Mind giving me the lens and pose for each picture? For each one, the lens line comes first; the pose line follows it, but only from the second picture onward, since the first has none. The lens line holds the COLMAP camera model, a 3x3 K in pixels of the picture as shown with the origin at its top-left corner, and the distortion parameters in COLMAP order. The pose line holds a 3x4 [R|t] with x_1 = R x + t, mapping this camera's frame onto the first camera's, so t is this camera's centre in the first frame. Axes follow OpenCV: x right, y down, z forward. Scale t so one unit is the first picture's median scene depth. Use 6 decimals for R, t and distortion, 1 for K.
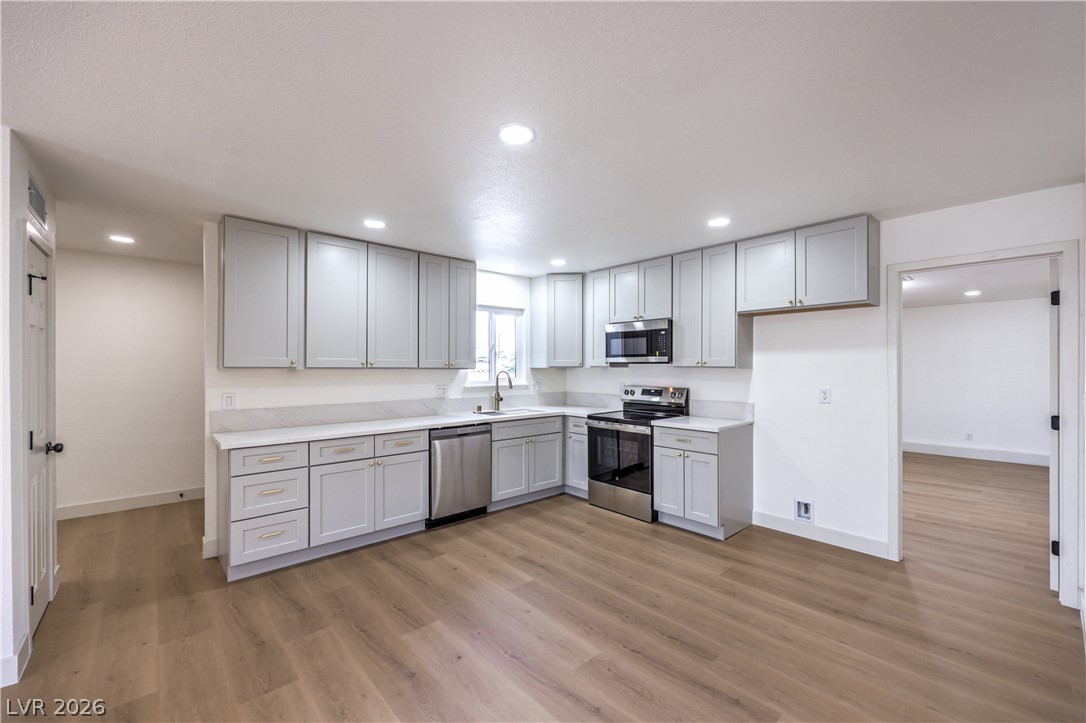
lens RADIAL K [[446.3, 0, 554.5], [0, 446.3, 362.4], [0, 0, 1]] dist [-0.002946, 0.001526]
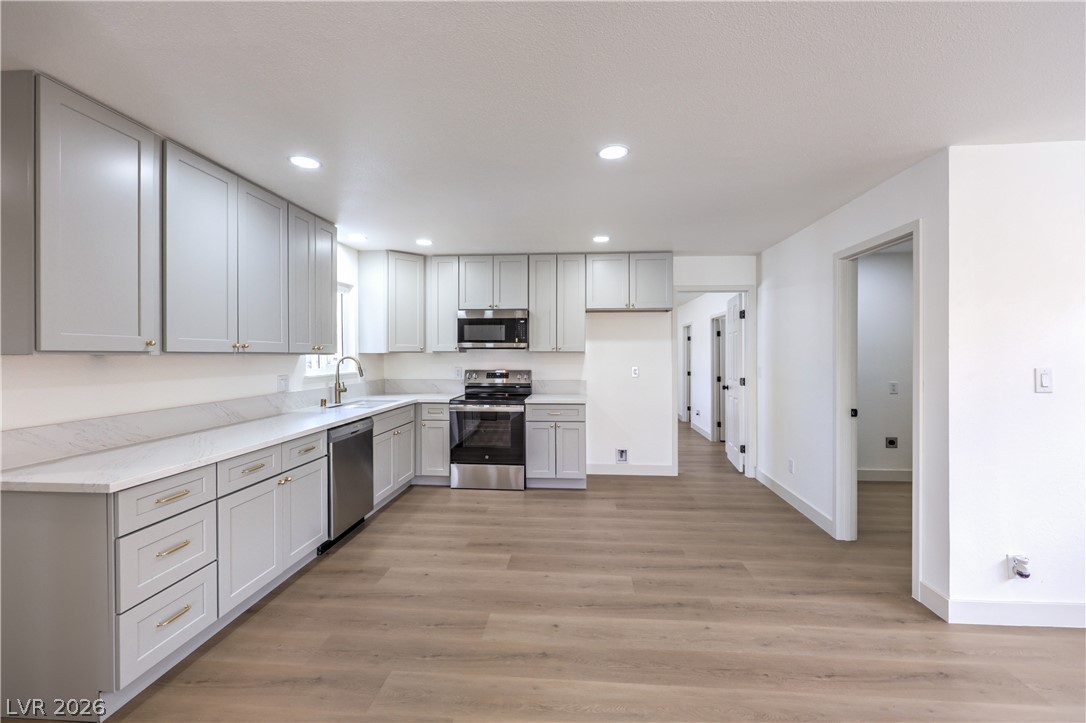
lens RADIAL K [[446.3, 0, 555.5], [0, 446.3, 352.8], [0, 0, 1]] dist [-0.002946, 0.001526]
pose [[0.724677, 0.000175, 0.689089, -0.551242], [-0.006293, 0.999960, 0.006365, 0.004978], [-0.689060, -0.008949, 0.724649, 0.141187]]
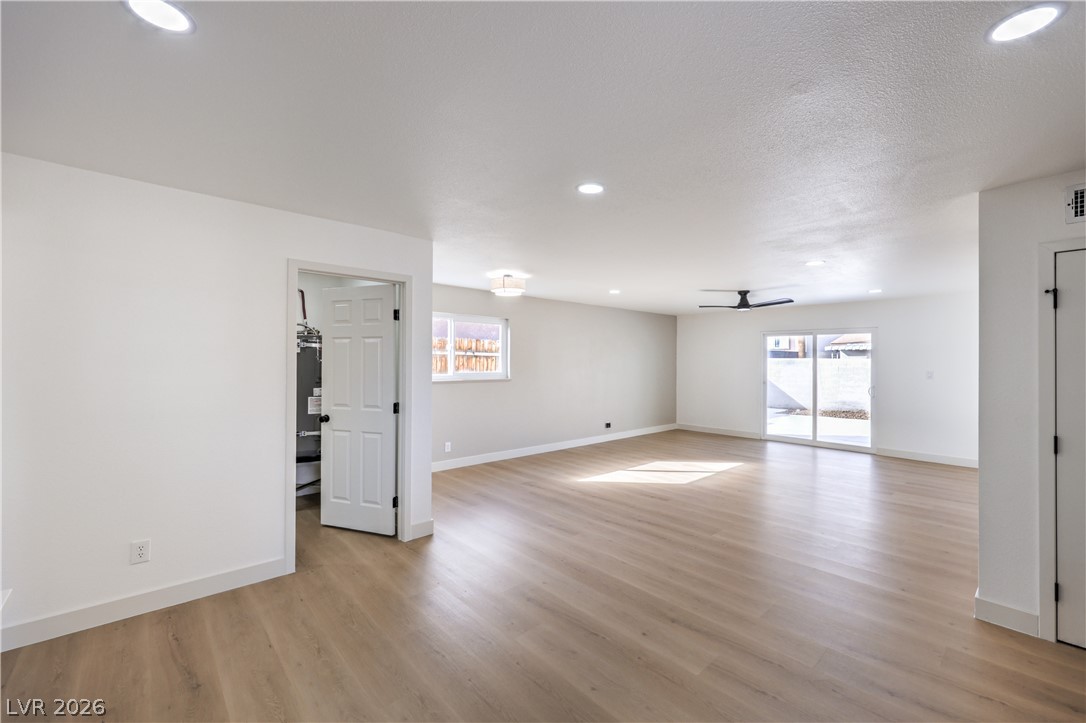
lens RADIAL K [[446.3, 0, 549.7], [0, 446.3, 353.8], [0, 0, 1]] dist [-0.002946, 0.001526]
pose [[-0.999957, -0.007510, 0.005406, 0.012294], [-0.007659, 0.999577, -0.028048, -0.000338], [-0.005193, -0.028088, -0.999592, 1.245294]]
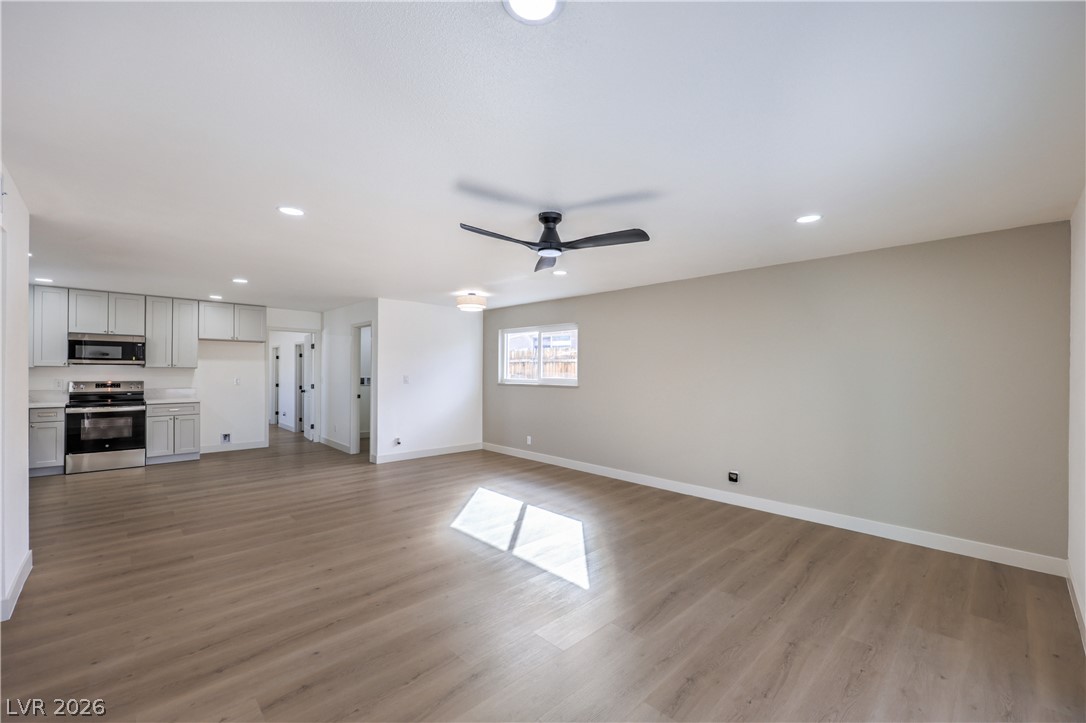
lens RADIAL K [[446.3, 0, 545.4], [0, 446.3, 368.0], [0, 0, 1]] dist [-0.002946, 0.001526]
pose [[-0.020375, 0.004506, 0.999782, -1.524819], [-0.017133, 0.999841, -0.004856, -0.004785], [-0.999646, -0.017229, -0.020294, -0.420027]]
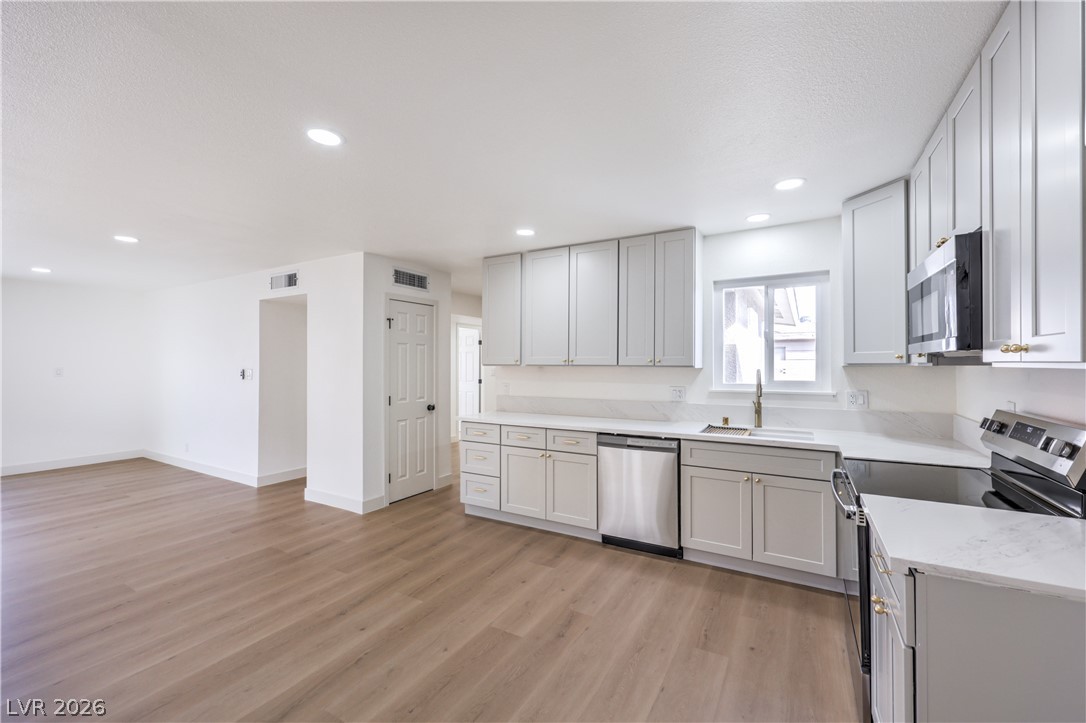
lens RADIAL K [[446.3, 0, 553.8], [0, 446.3, 358.4], [0, 0, 1]] dist [-0.002946, 0.001526]
pose [[0.304939, -0.009439, -0.952325, 0.577939], [0.010391, 0.999924, -0.006583, 0.002992], [0.952315, -0.007888, 0.305014, 0.655319]]
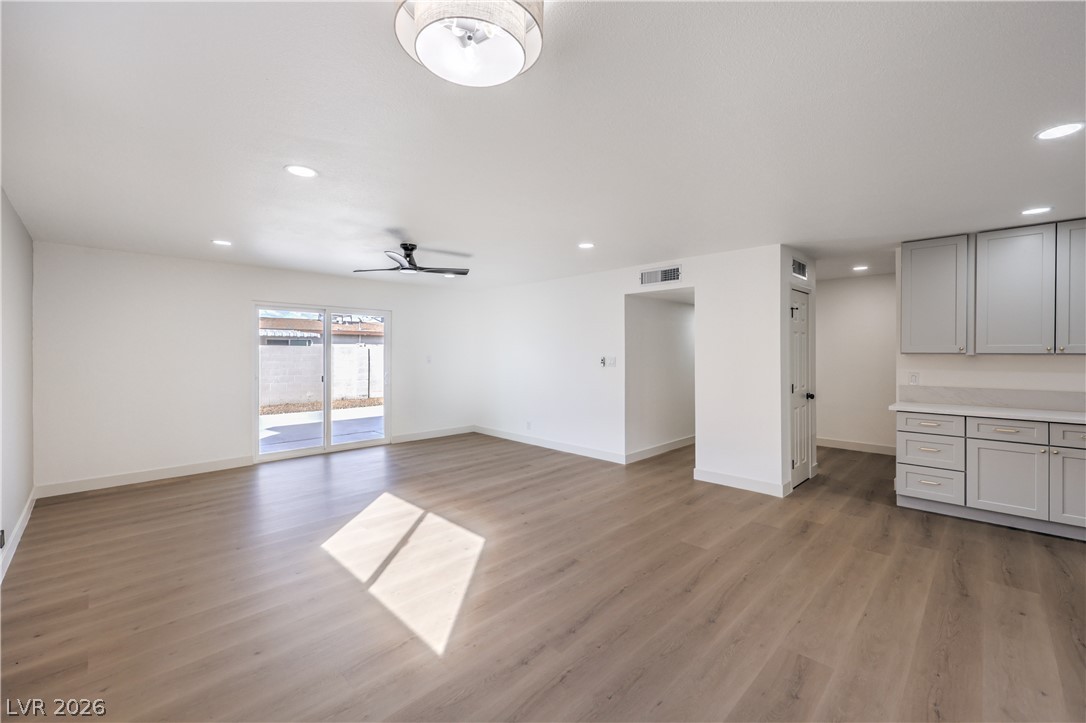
lens RADIAL K [[446.3, 0, 545.5], [0, 446.3, 357.0], [0, 0, 1]] dist [-0.002946, 0.001526]
pose [[0.044230, 0.007948, -0.998990, 0.490641], [0.010185, 0.999913, 0.008406, 0.000055], [0.998969, -0.010546, 0.044145, -0.133403]]
